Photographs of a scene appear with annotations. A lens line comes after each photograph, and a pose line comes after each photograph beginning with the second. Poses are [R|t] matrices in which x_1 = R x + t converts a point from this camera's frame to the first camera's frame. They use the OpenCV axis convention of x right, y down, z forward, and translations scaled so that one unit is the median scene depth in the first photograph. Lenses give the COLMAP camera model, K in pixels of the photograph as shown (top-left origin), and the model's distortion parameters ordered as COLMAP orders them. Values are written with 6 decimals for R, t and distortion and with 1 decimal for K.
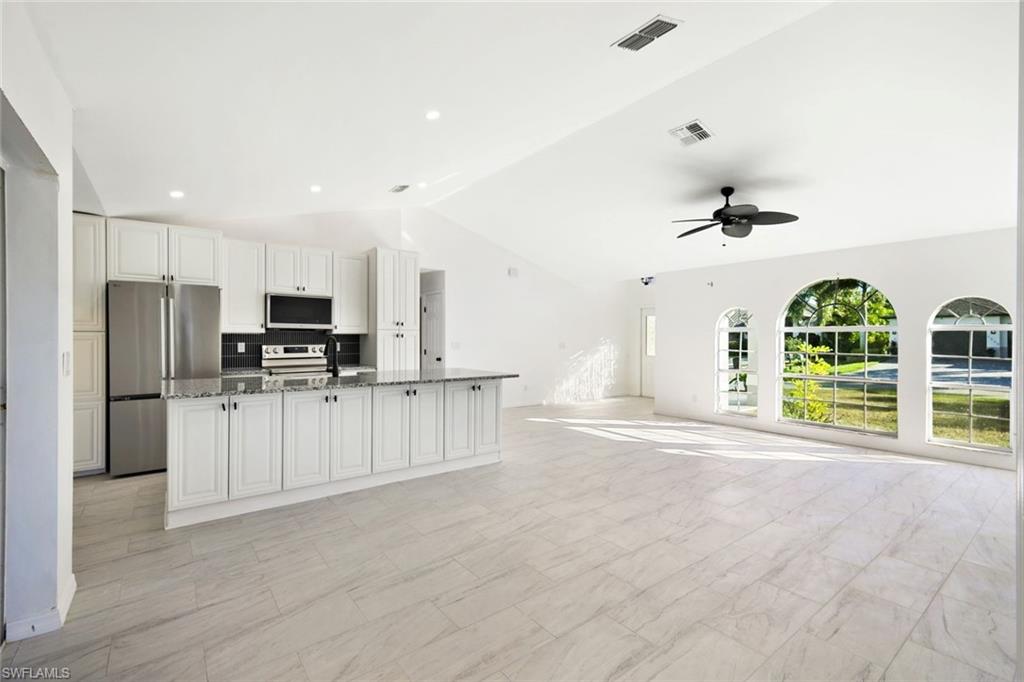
lens RADIAL K [[450.0, 0, 510.4], [0, 450.0, 345.7], [0, 0, 1]] dist [0.000609, -0.000029]
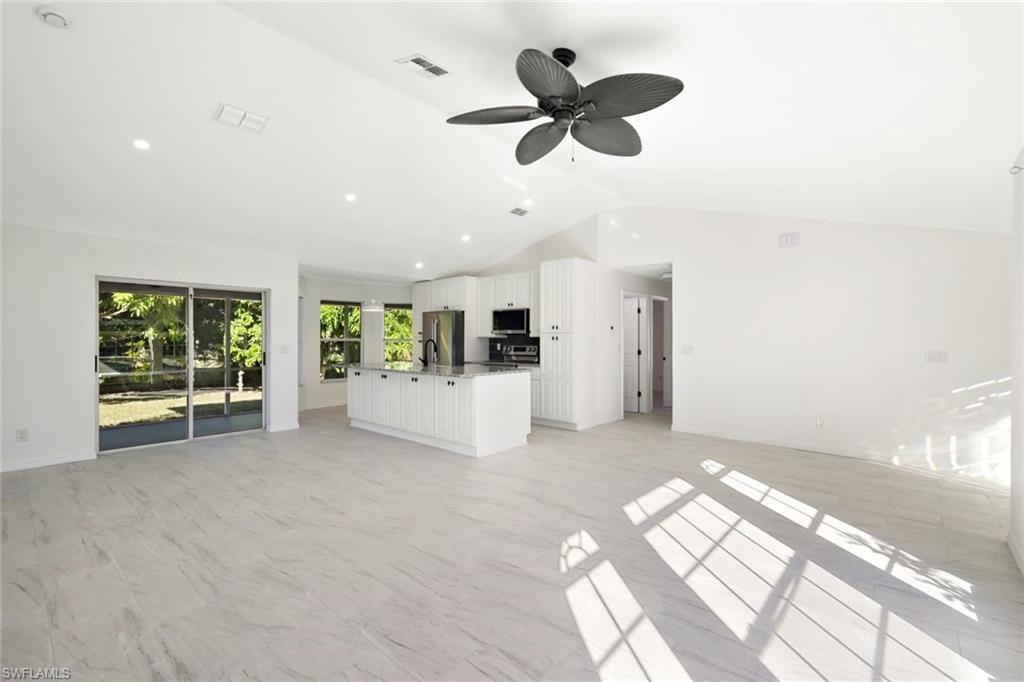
lens RADIAL K [[450.0, 0, 509.3], [0, 450.0, 335.2], [0, 0, 1]] dist [0.000609, -0.000029]
pose [[0.194948, -0.011329, -0.980748, 0.876160], [-0.020942, 0.999657, -0.015710, -0.012207], [0.980590, 0.023601, 0.194644, 0.741536]]
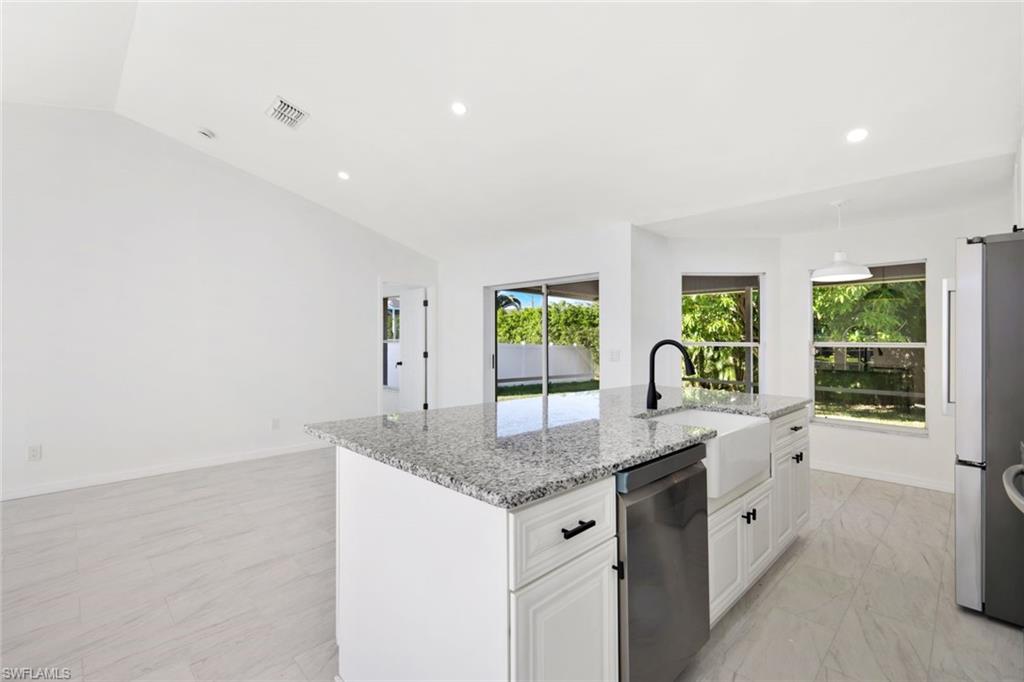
lens RADIAL K [[450.0, 0, 506.0], [0, 450.0, 334.6], [0, 0, 1]] dist [0.000609, -0.000029]
pose [[-0.991835, -0.013891, -0.126766, -0.107572], [-0.014487, 0.999888, 0.003777, -0.020375], [0.126699, 0.005583, -0.991926, 1.178562]]
